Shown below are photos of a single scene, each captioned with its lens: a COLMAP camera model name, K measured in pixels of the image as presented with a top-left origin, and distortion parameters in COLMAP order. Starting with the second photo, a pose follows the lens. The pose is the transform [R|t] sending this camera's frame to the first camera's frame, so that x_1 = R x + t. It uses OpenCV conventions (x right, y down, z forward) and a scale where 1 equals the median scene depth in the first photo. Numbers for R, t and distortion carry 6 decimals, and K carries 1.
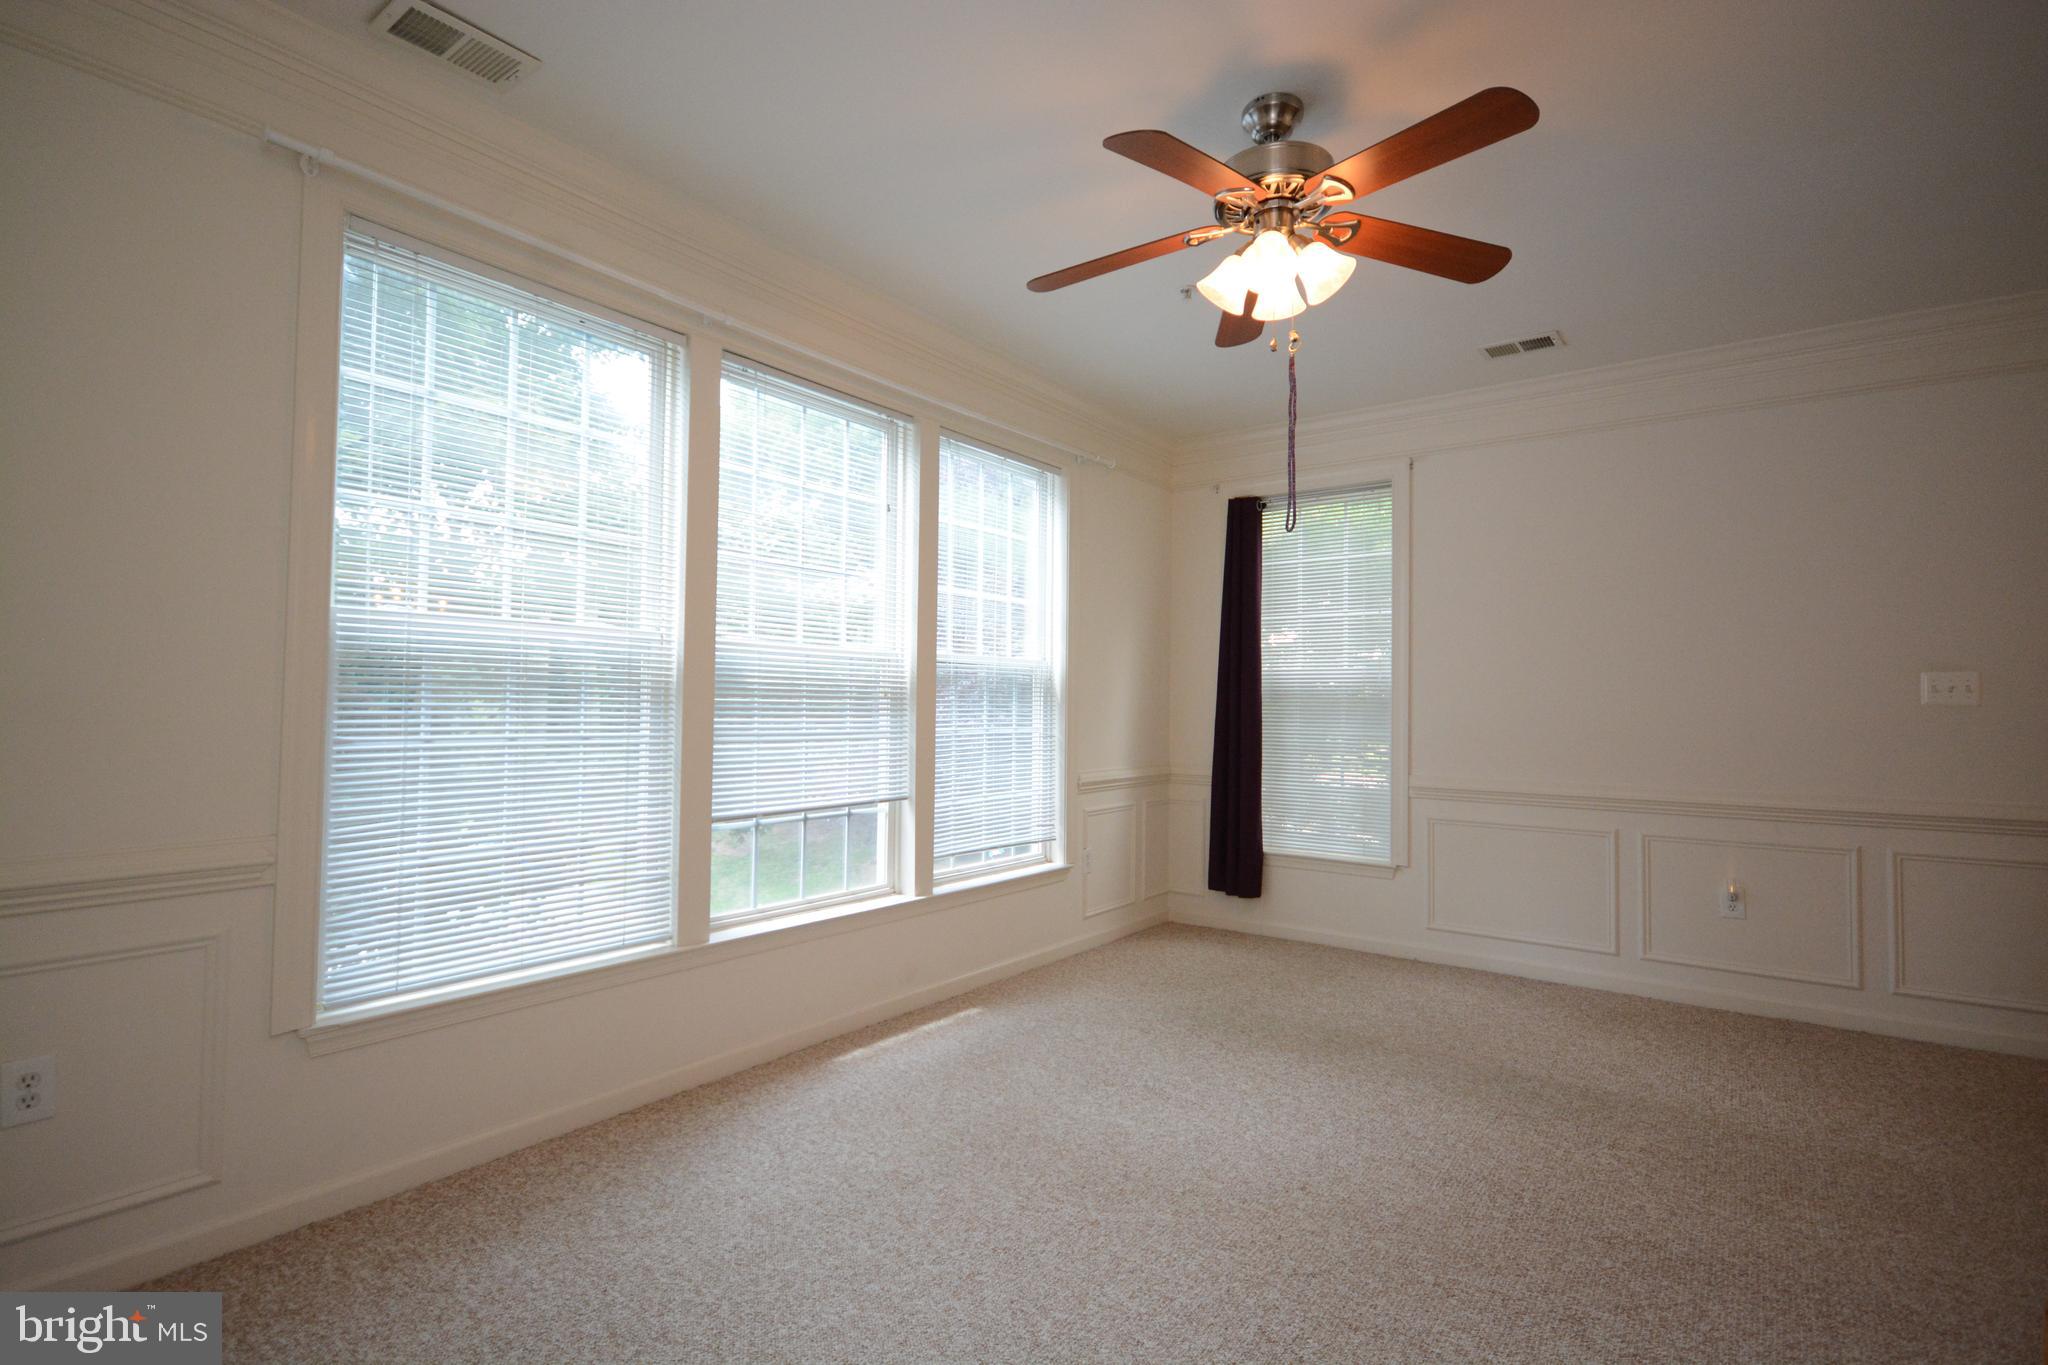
lens RADIAL K [[972.2, 0, 1024.0], [0, 972.2, 682.5], [0, 0, 1]] dist [-0.000786, 0.000333]
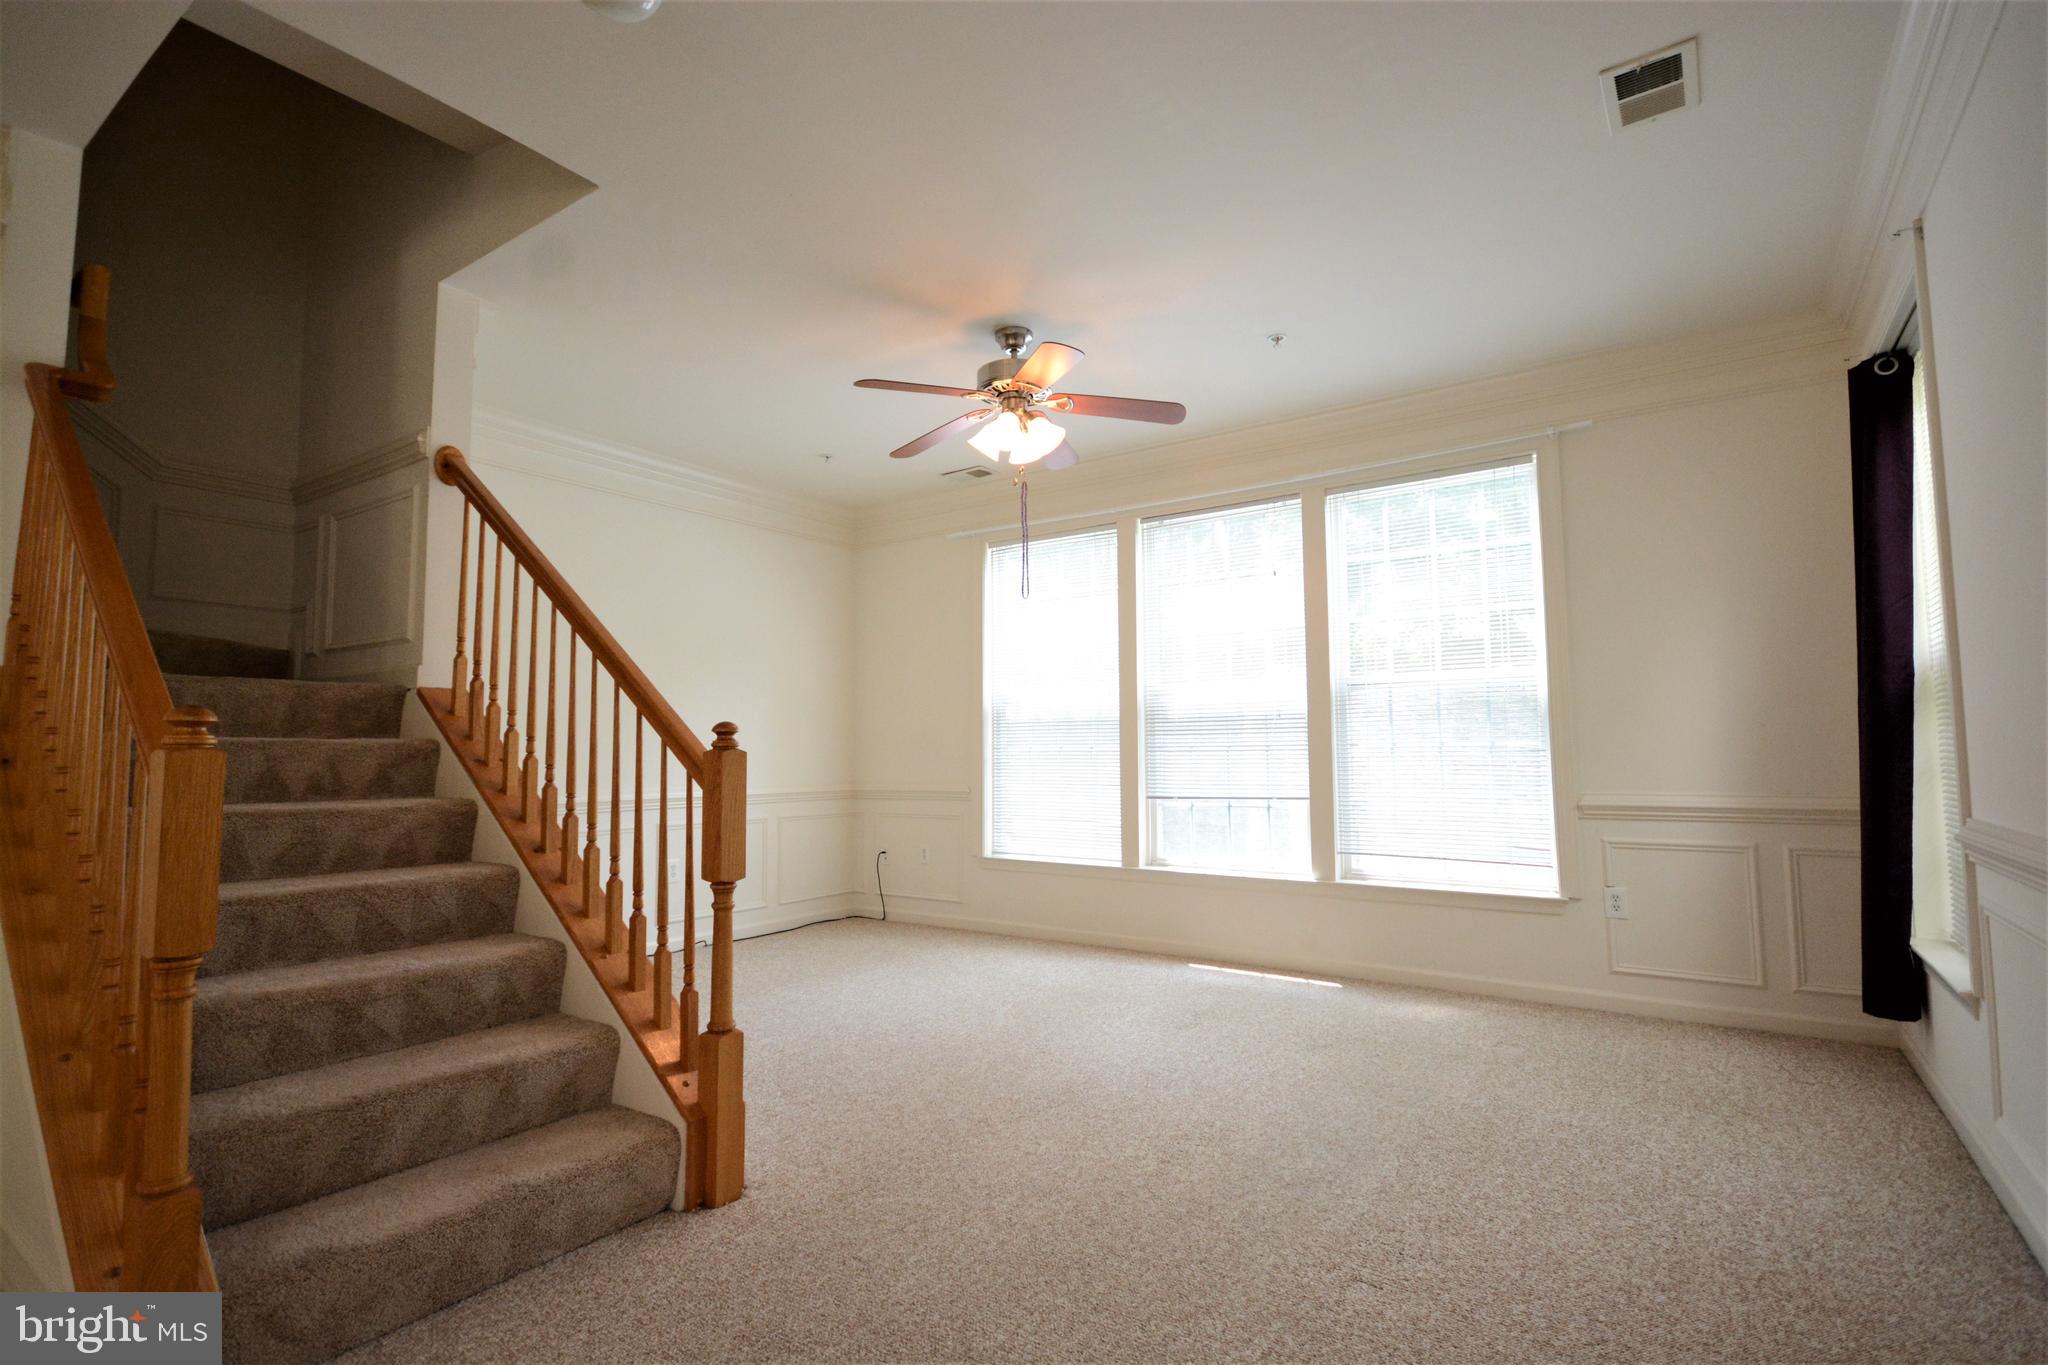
lens RADIAL K [[953.4, 0, 1024.0], [0, 953.4, 682.5], [0, 0, 1]] dist [-0.001196, 0.000012]
pose [[0.032619, -0.088440, -0.995547, 1.193224], [0.025265, 0.995832, -0.087638, 0.074638], [0.999148, -0.022294, 0.034718, 0.650369]]
